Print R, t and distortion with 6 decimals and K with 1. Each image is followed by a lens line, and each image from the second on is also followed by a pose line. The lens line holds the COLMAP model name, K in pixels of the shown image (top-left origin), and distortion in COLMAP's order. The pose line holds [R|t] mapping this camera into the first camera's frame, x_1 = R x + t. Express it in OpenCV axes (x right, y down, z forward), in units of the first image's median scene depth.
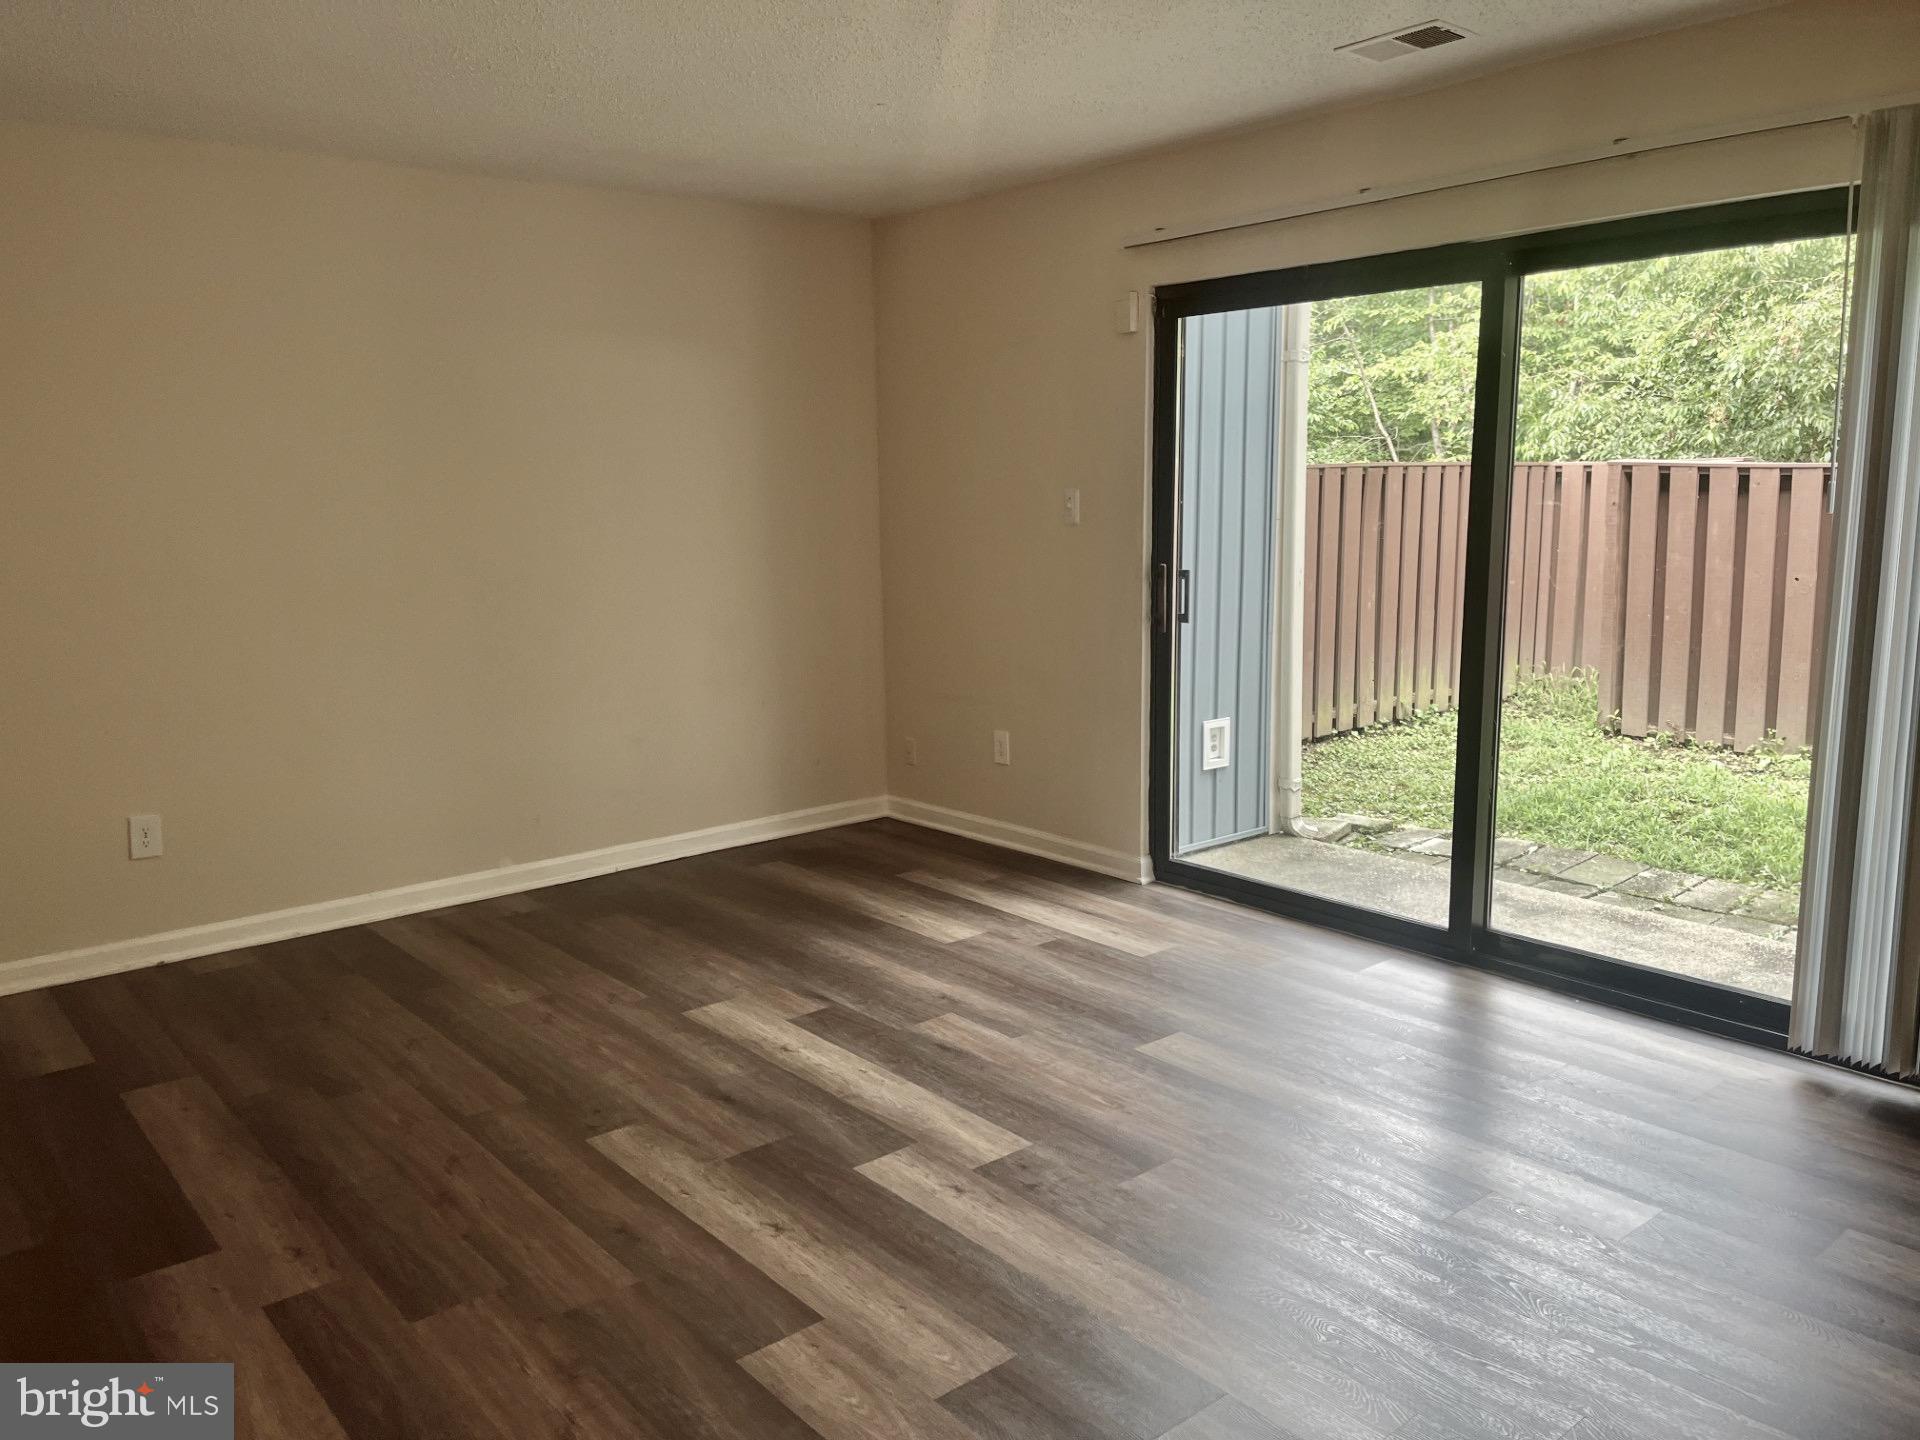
lens RADIAL K [[1465.1, 0, 952.7], [0, 1465.1, 721.3], [0, 0, 1]] dist [0.055058, -0.065951]
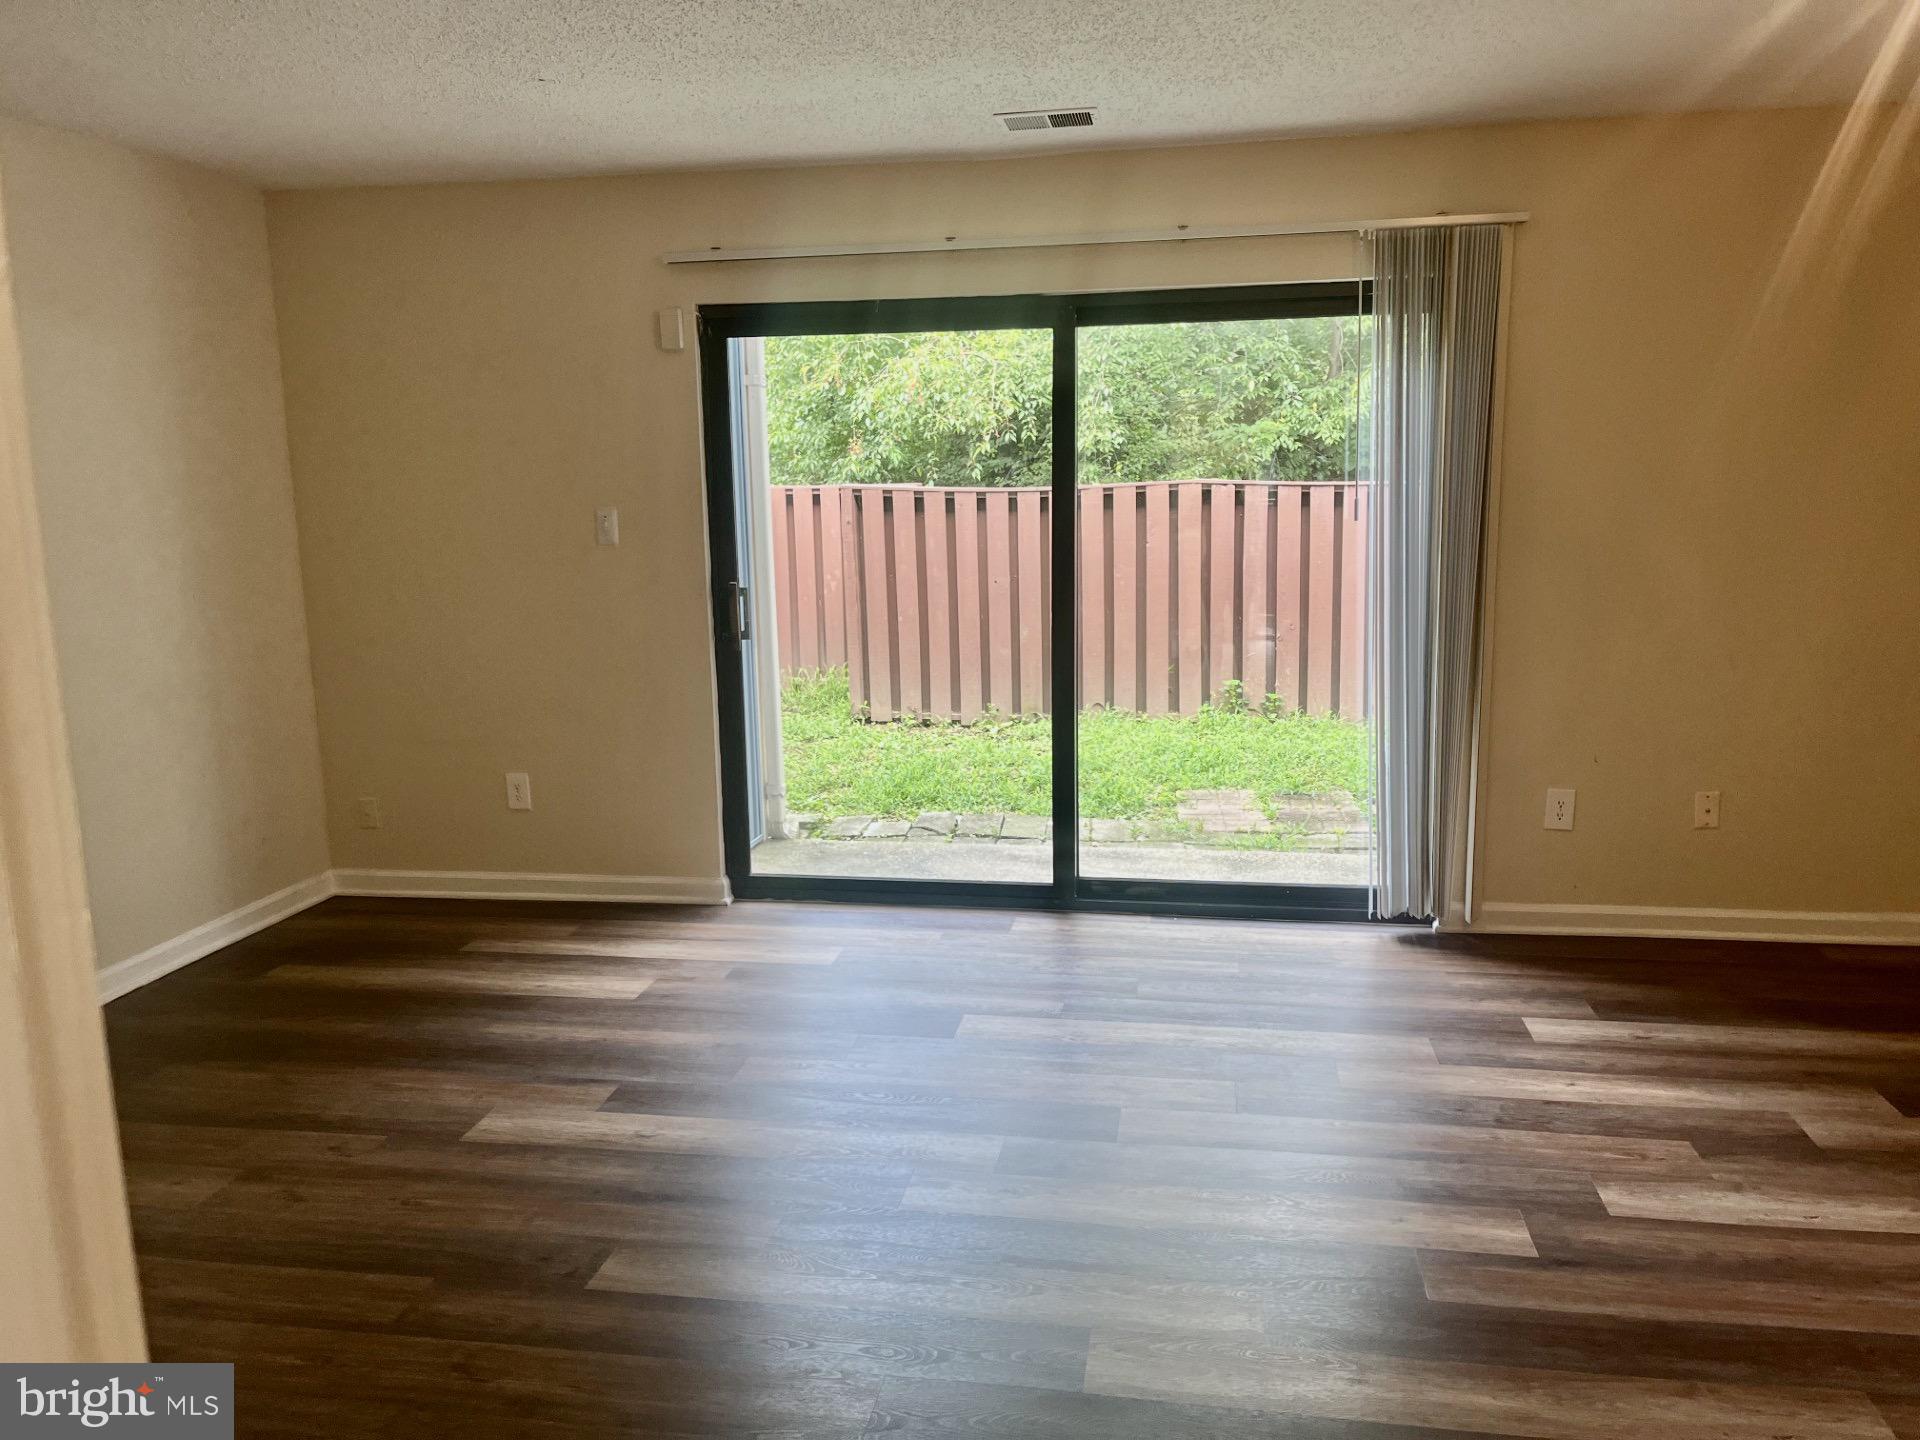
lens RADIAL K [[1465.1, 0, 961.4], [0, 1465.1, 719.6], [0, 0, 1]] dist [0.055058, -0.065951]
pose [[0.753953, -0.099913, 0.649285, -0.406548], [0.111226, 0.993512, 0.023727, -0.020585], [-0.647443, 0.054328, 0.760175, 0.144737]]
